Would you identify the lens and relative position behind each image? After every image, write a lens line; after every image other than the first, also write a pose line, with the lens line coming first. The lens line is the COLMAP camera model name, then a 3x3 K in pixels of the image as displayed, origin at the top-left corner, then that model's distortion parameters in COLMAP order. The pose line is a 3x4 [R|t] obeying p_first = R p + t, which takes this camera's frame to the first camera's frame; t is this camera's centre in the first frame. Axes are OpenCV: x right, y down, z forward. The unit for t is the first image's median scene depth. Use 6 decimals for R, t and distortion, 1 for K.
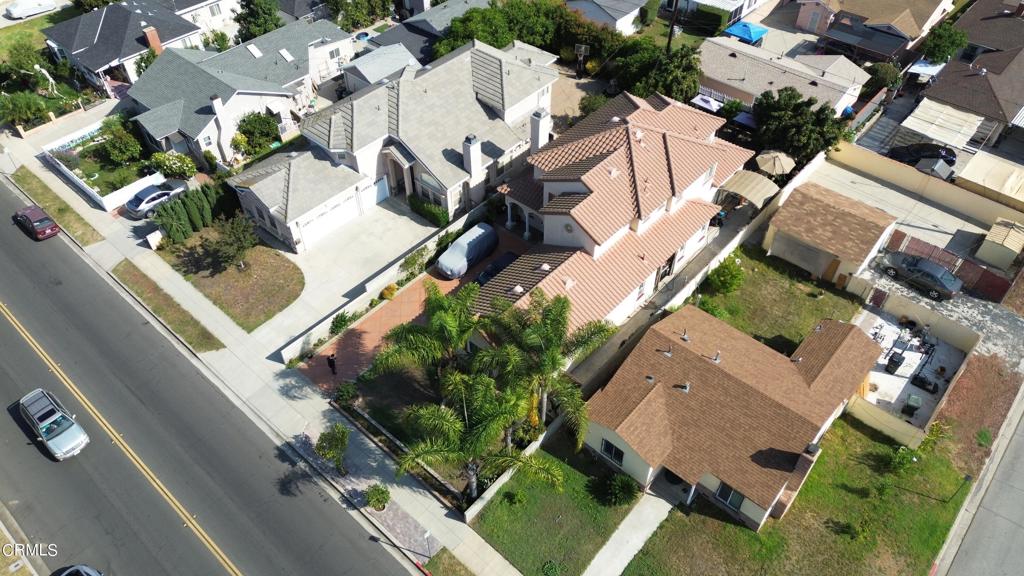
lens RADIAL K [[715.5, 0, 509.0], [0, 715.5, 285.2], [0, 0, 1]] dist [0.064170, -0.064615]
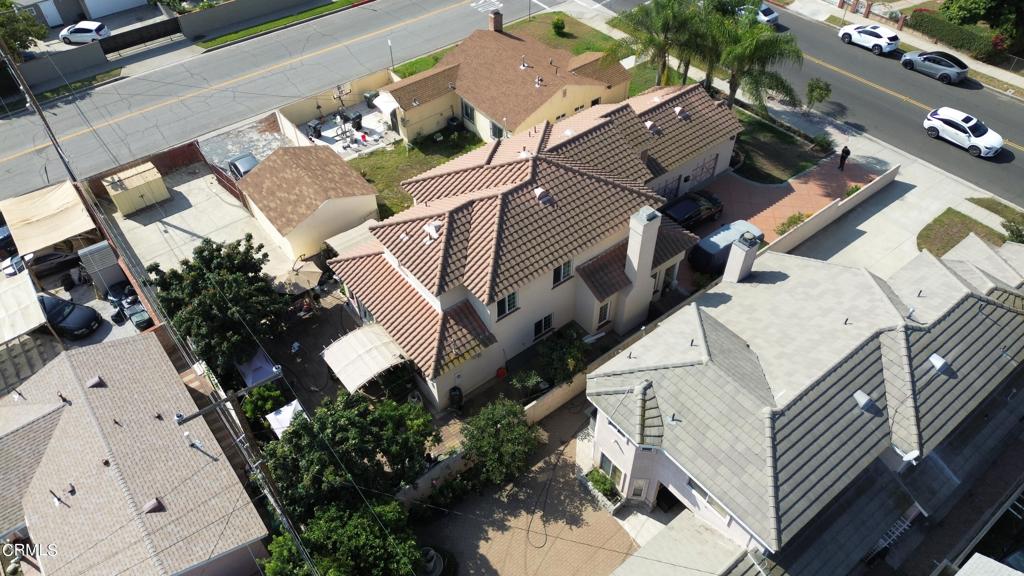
lens RADIAL K [[715.5, 0, 509.0], [0, 715.5, 285.2], [0, 0, 1]] dist [0.064170, -0.064615]
pose [[-0.983661, -0.113002, 0.140147, 0.073981], [0.142591, -0.013801, 0.989686, -0.983153], [-0.109903, 0.993499, 0.029689, 1.130864]]
